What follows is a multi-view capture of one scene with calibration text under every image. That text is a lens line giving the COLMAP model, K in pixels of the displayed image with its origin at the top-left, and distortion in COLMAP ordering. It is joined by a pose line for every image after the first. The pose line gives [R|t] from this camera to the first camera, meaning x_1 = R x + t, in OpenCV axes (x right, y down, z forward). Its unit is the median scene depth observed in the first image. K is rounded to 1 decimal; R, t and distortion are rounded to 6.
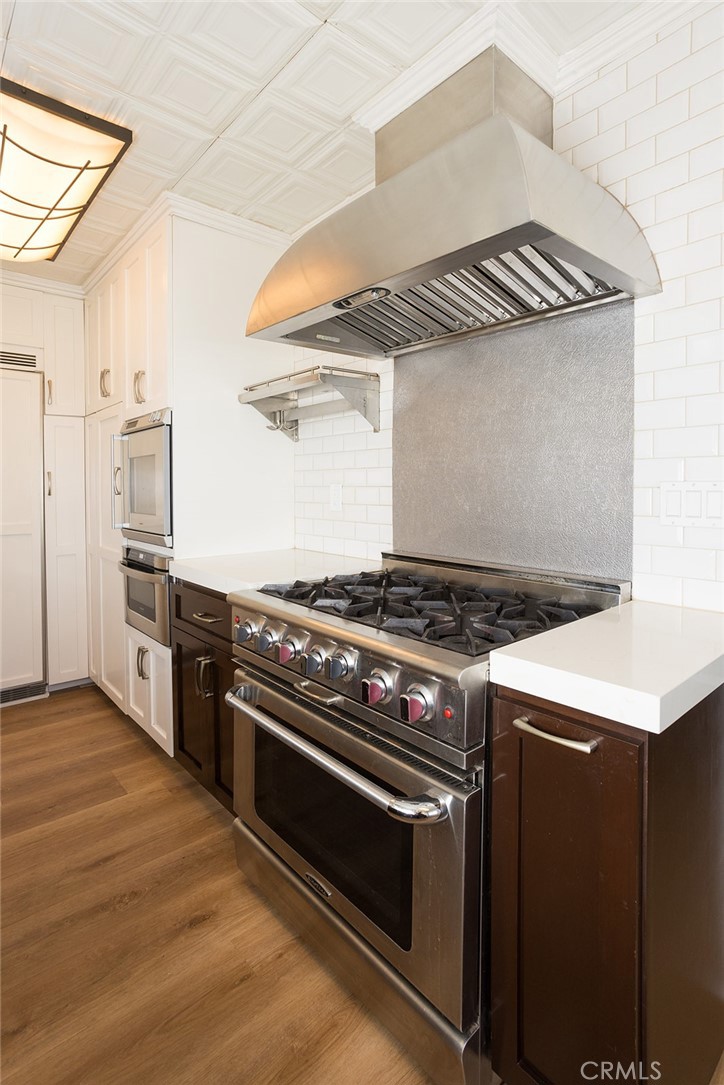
lens RADIAL K [[519.8, 0, 350.0], [0, 519.8, 487.5], [0, 0, 1]] dist [-0.026939, 0.003462]
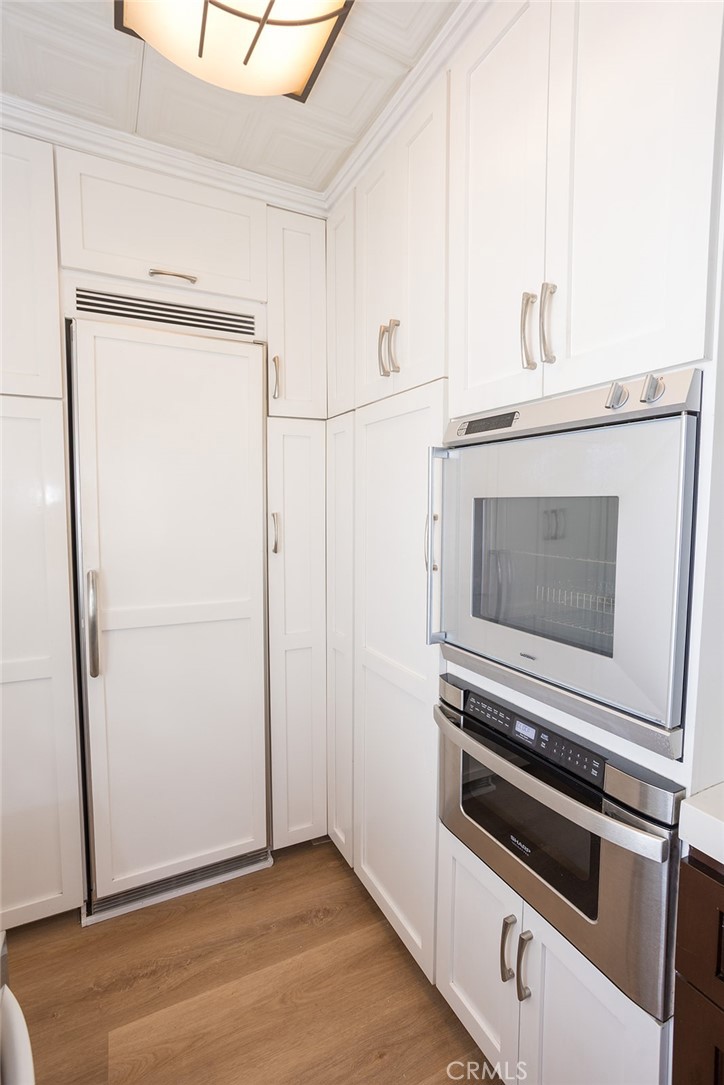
lens RADIAL K [[531.4, 0, 354.6], [0, 531.4, 549.0], [0, 0, 1]] dist [-0.023133, 0.010785]
pose [[0.966596, 0.036092, -0.253750, -0.397153], [-0.015788, 0.996540, 0.081603, -0.047474], [0.255817, -0.074871, 0.963822, 0.501525]]
